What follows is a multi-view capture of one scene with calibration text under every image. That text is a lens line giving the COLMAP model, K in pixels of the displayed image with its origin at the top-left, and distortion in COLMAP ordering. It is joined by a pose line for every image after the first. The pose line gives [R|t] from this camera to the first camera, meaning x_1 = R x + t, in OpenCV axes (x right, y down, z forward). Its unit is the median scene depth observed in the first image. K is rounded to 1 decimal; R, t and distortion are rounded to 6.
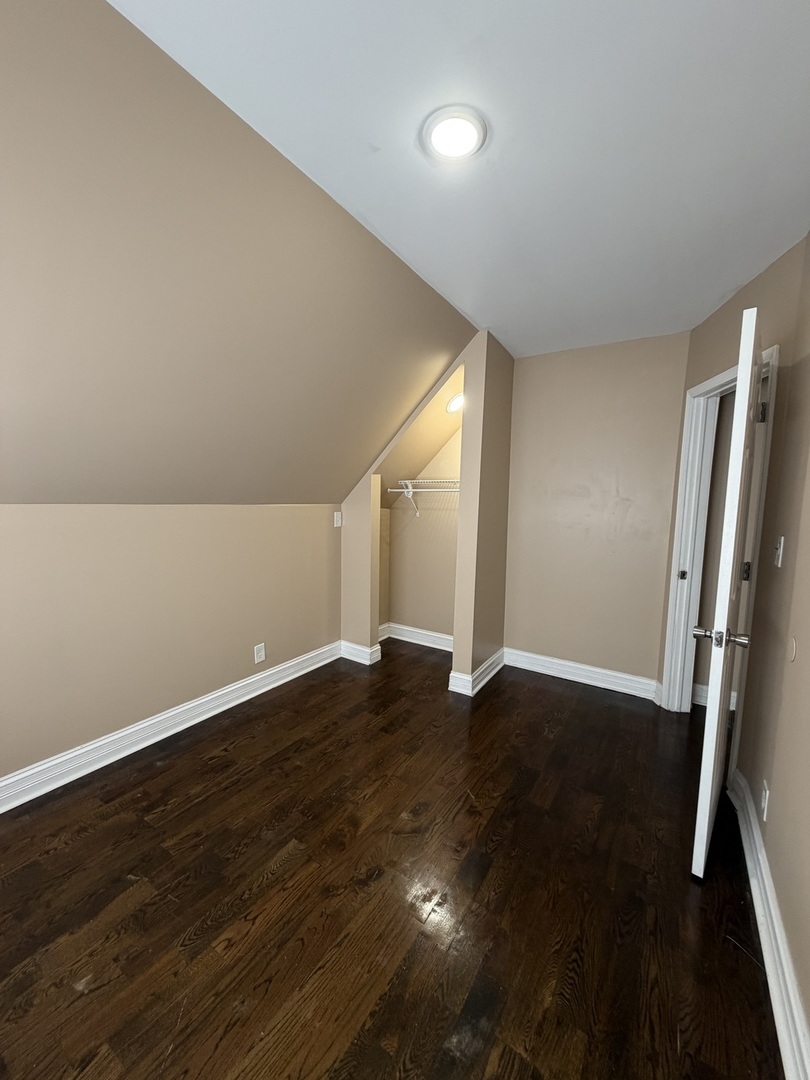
lens RADIAL K [[435.5, 0, 407.1], [0, 435.5, 538.9], [0, 0, 1]] dist [0.007932, 0.000312]
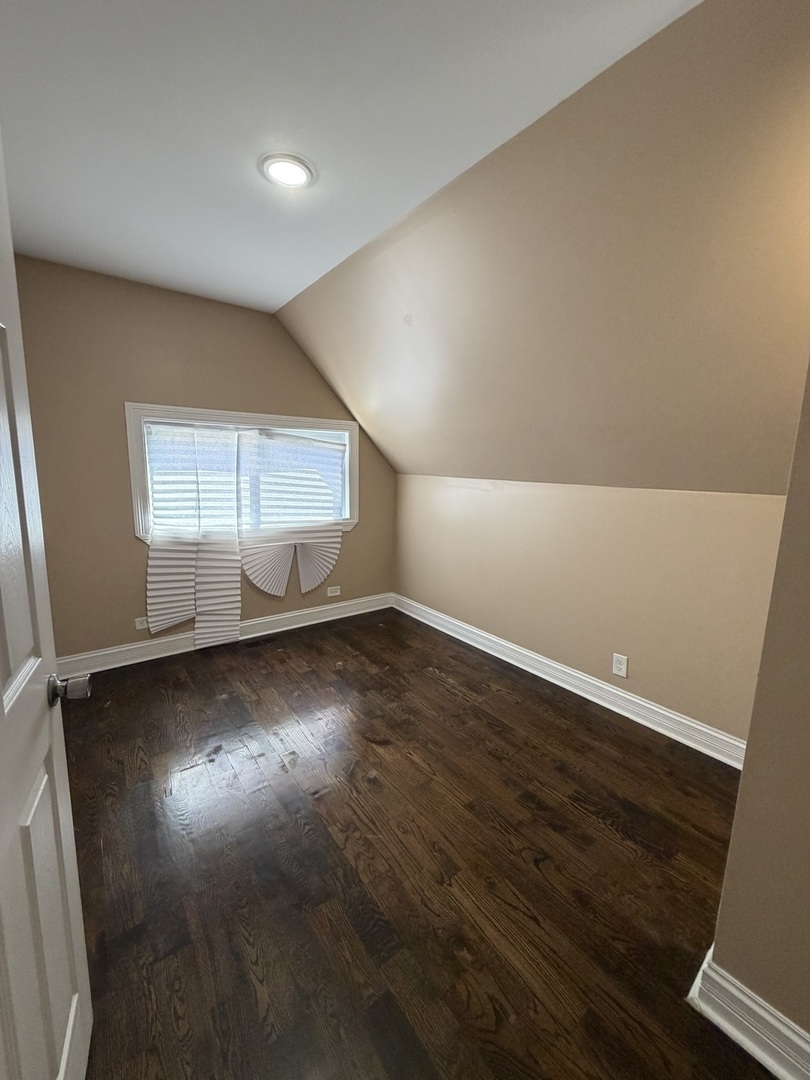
lens RADIAL K [[435.5, 0, 407.9], [0, 435.5, 540.2], [0, 0, 1]] dist [0.007932, 0.000312]
pose [[-0.360678, 0.119572, -0.924994, 0.781487], [-0.121951, 0.977188, 0.173871, -0.100202], [0.924684, 0.175515, -0.337868, 1.191996]]
